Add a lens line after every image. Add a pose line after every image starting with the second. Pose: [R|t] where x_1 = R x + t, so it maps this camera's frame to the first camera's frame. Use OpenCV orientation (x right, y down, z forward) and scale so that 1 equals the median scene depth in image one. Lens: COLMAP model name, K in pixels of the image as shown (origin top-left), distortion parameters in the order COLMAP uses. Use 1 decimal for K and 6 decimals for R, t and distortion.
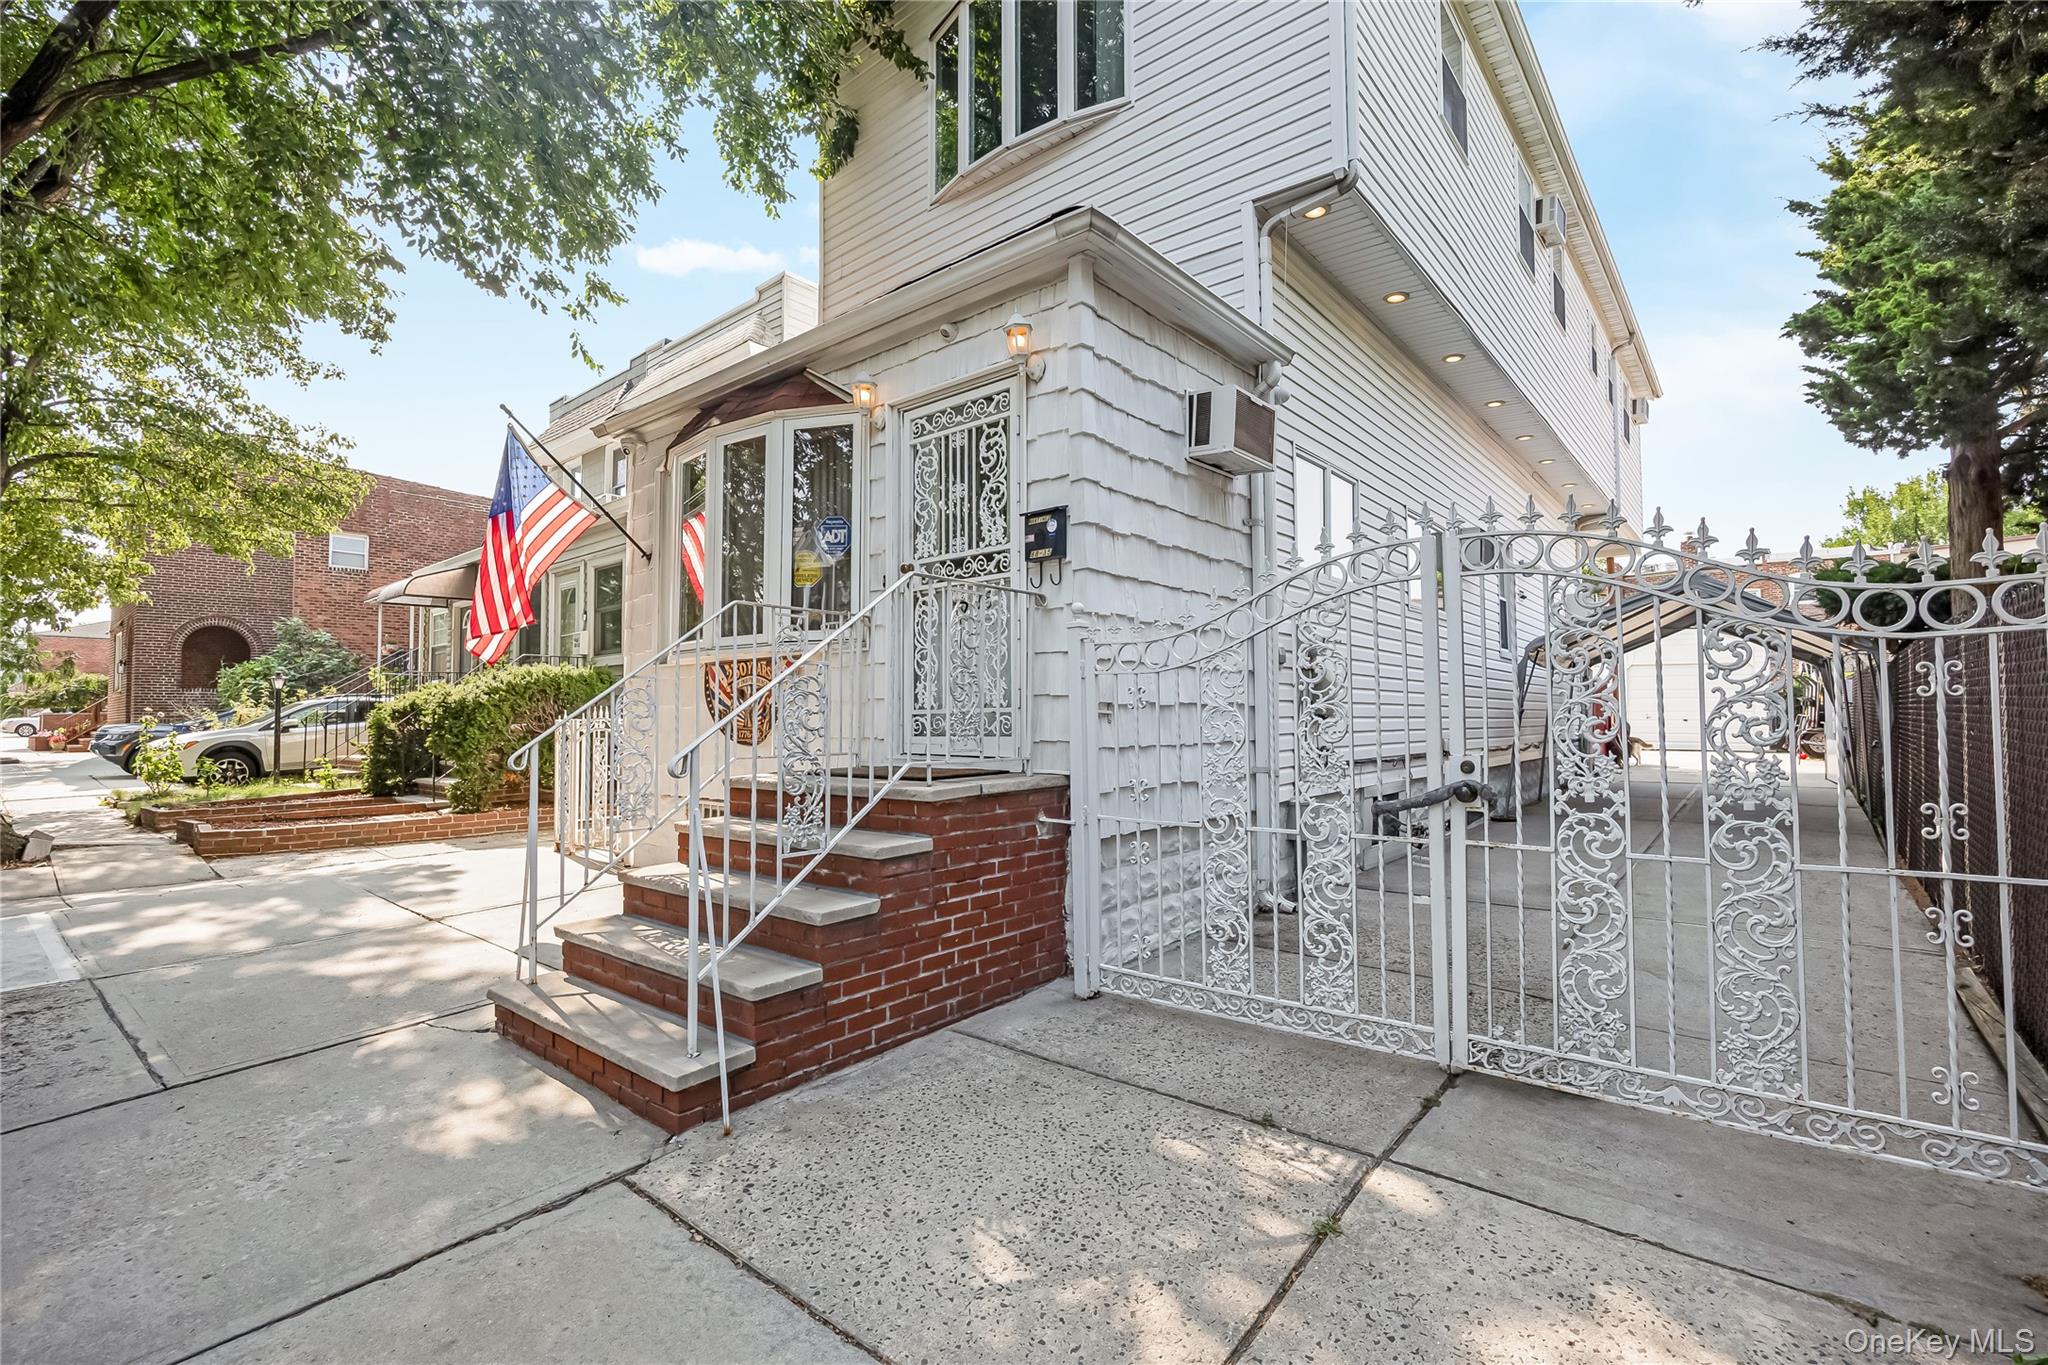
lens RADIAL K [[907.6, 0, 1028.3], [0, 907.6, 685.6], [0, 0, 1]] dist [-0.009115, 0.002128]
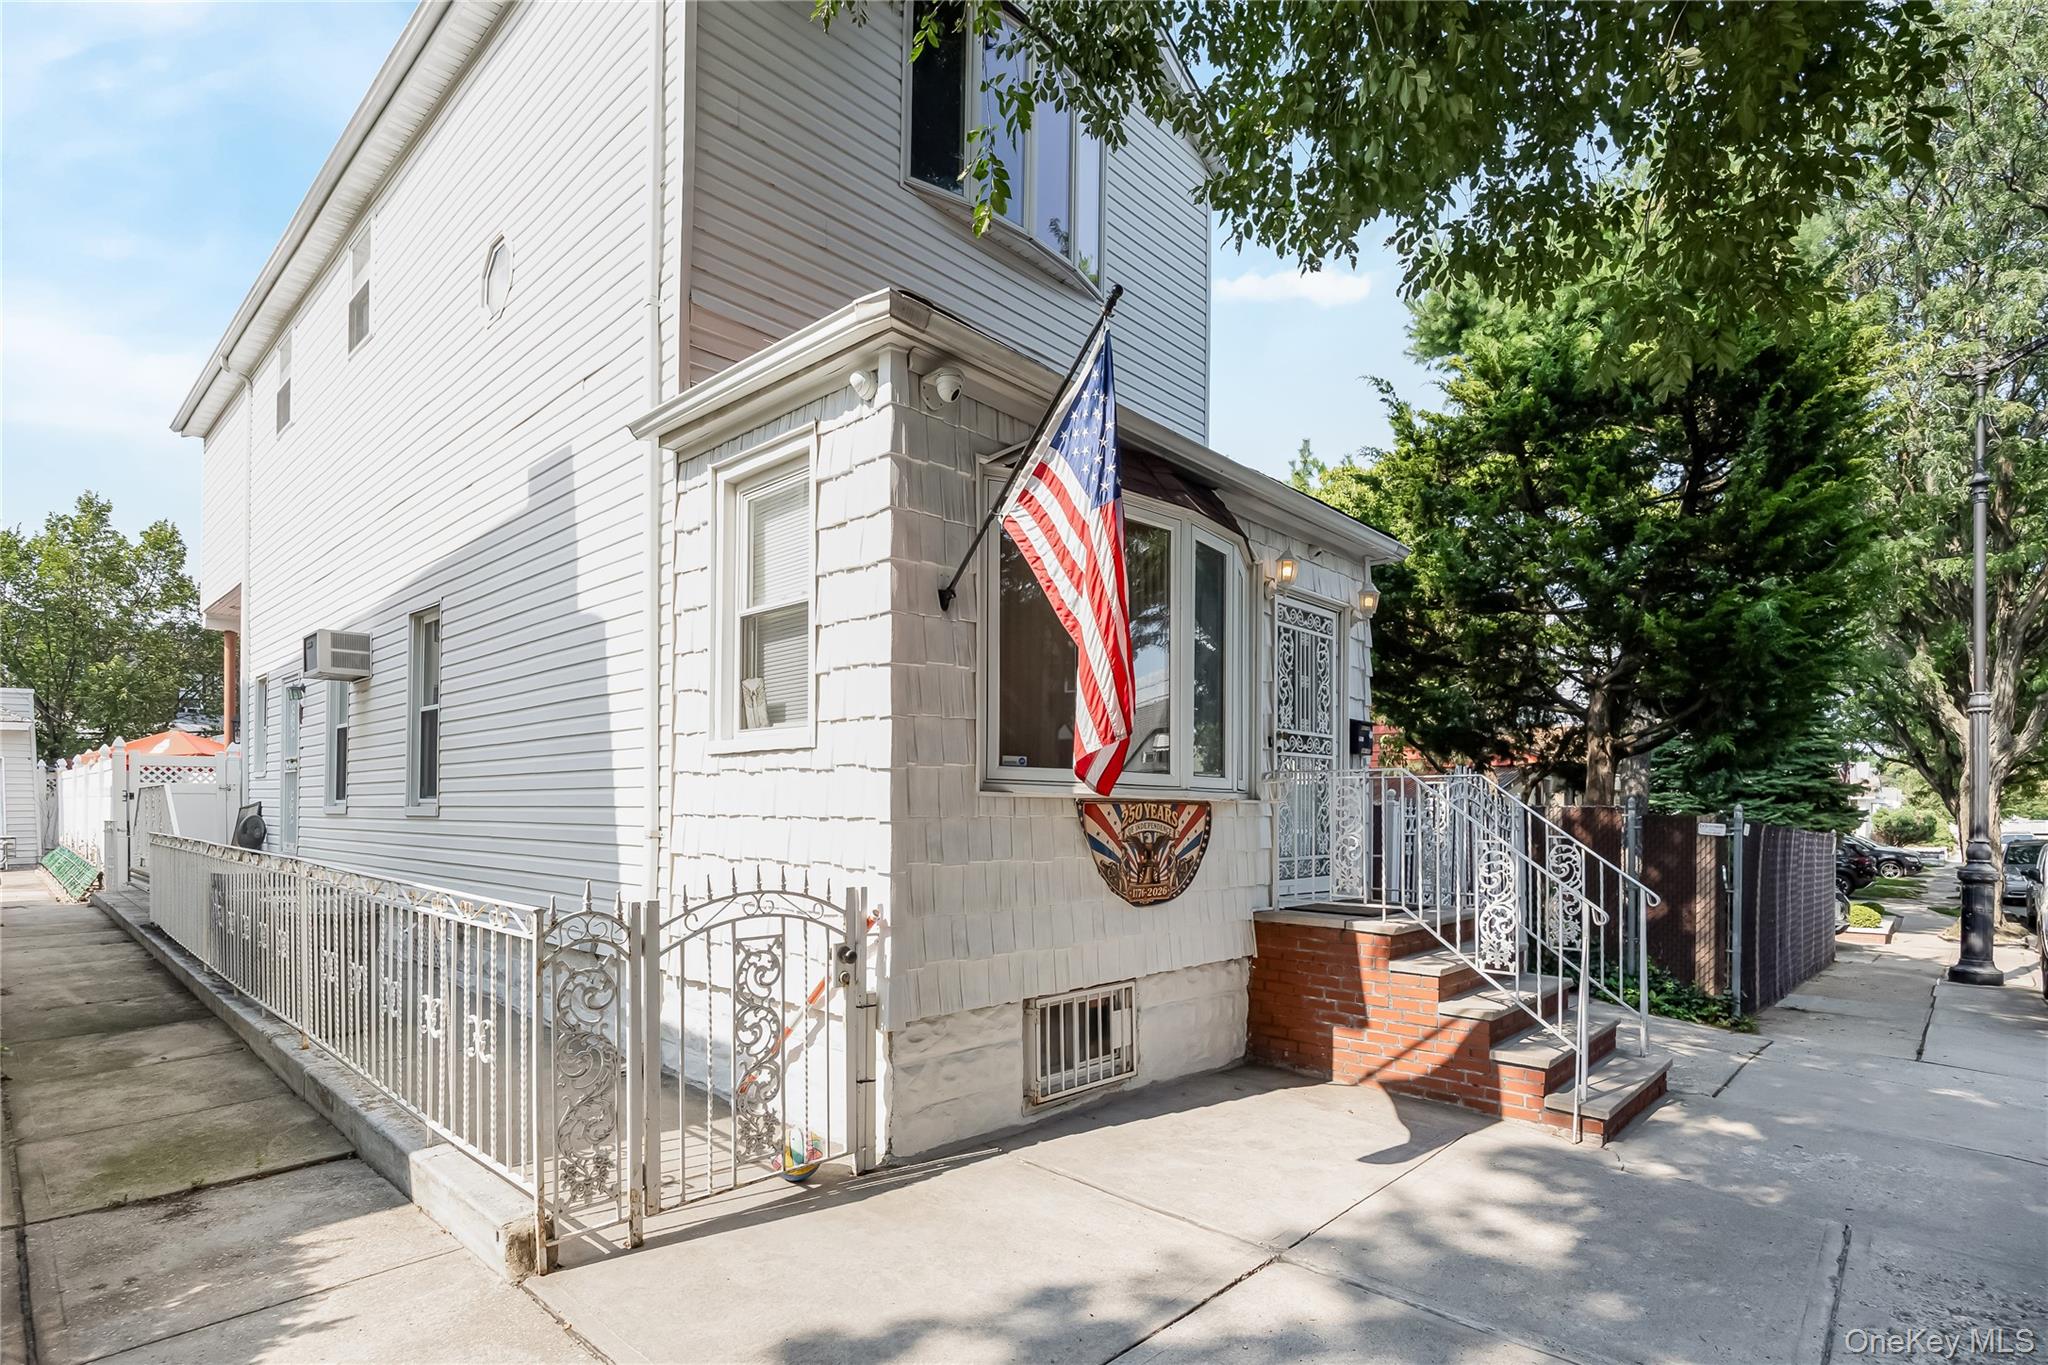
lens RADIAL K [[1020.8, 0, 1031.4], [0, 1020.8, 824.2], [0, 0, 1]] dist [-0.009146, -0.001134]
pose [[0.048124, -0.000131, 0.998841, -1.844867], [-0.041311, 0.999144, 0.002122, -0.008022], [-0.997987, -0.041365, 0.048077, 1.608946]]
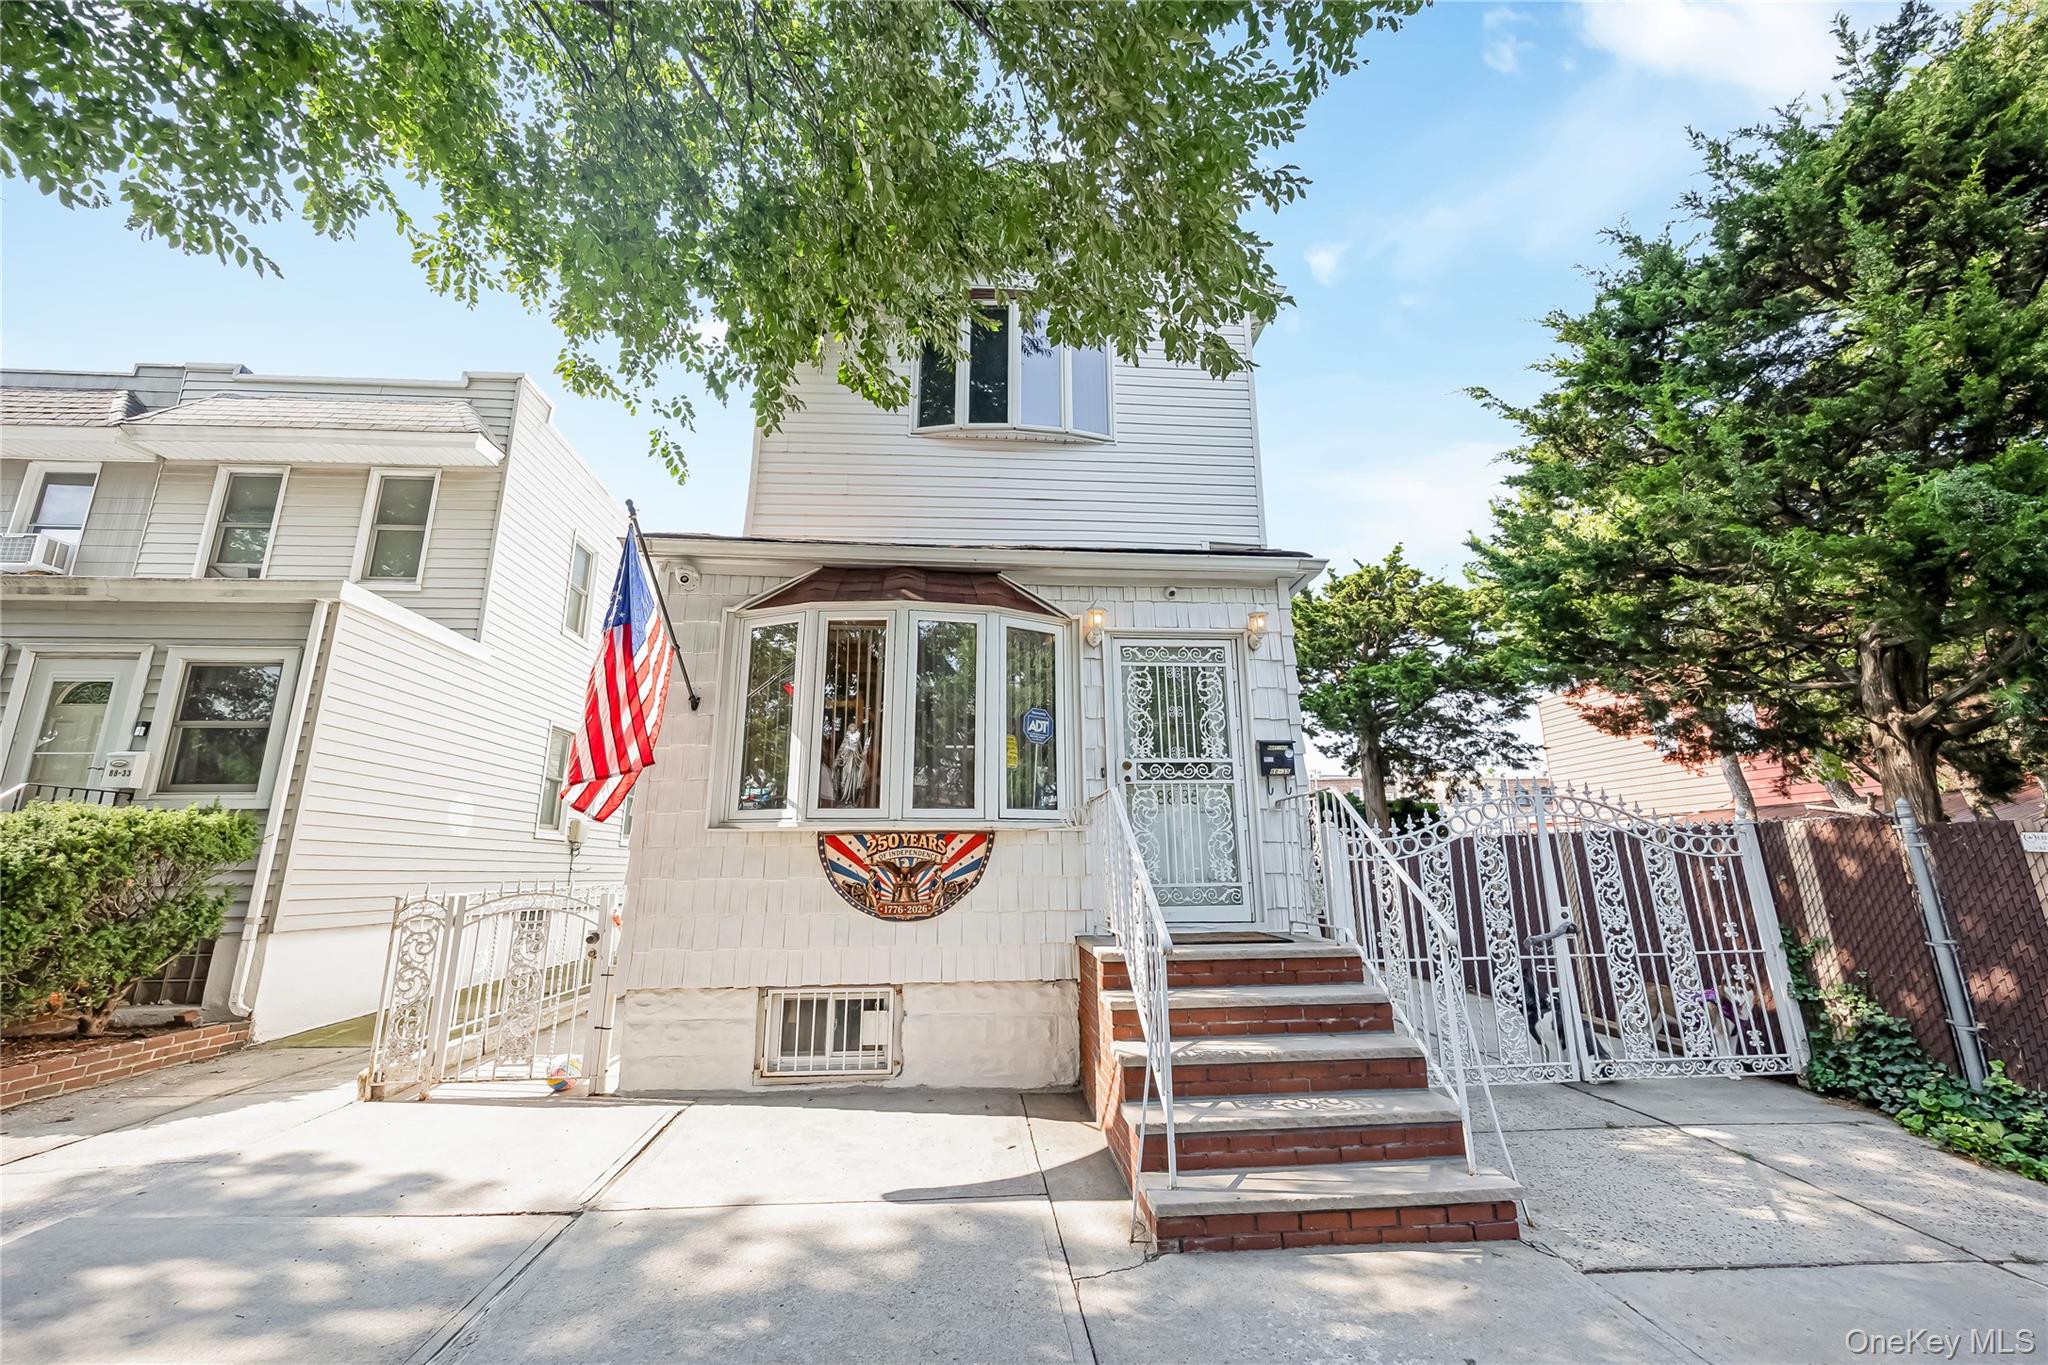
lens RADIAL K [[789.5, 0, 1039.9], [0, 789.5, 687.7], [0, 0, 1]] dist [-0.002899, 0.000374]
pose [[0.712708, 0.161900, 0.682522, -1.231289], [-0.022007, 0.977682, -0.208934, -0.007939], [-0.701116, 0.133889, 0.700365, 0.420238]]
